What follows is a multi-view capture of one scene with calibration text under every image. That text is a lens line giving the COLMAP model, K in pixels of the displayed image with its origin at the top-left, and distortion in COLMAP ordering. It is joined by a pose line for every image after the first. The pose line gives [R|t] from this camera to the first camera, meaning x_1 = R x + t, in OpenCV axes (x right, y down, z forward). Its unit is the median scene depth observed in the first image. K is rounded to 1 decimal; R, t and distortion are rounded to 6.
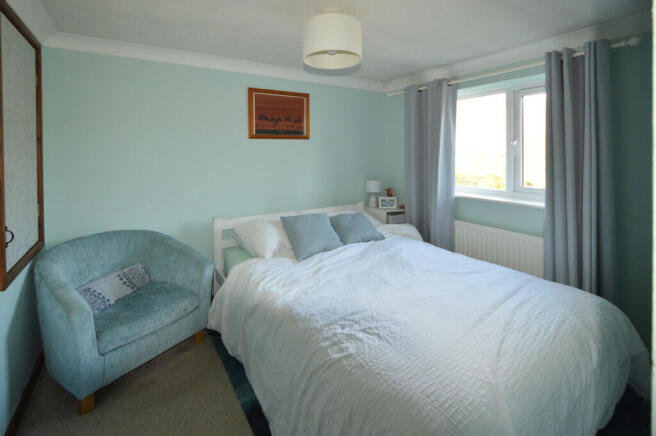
lens RADIAL K [[302.1, 0, 328.0], [0, 302.1, 218.0], [0, 0, 1]] dist [0.000985, 0.000358]
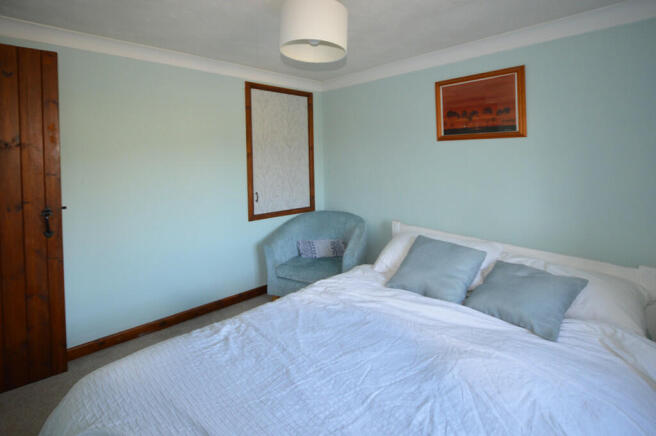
lens RADIAL K [[302.1, 0, 328.0], [0, 302.1, 218.0], [0, 0, 1]] dist [0.000985, 0.000358]
pose [[0.201818, 0.201003, -0.958576, 0.540155], [-0.208541, 0.965091, 0.158463, -0.119229], [0.956964, 0.167921, 0.236690, 0.523011]]
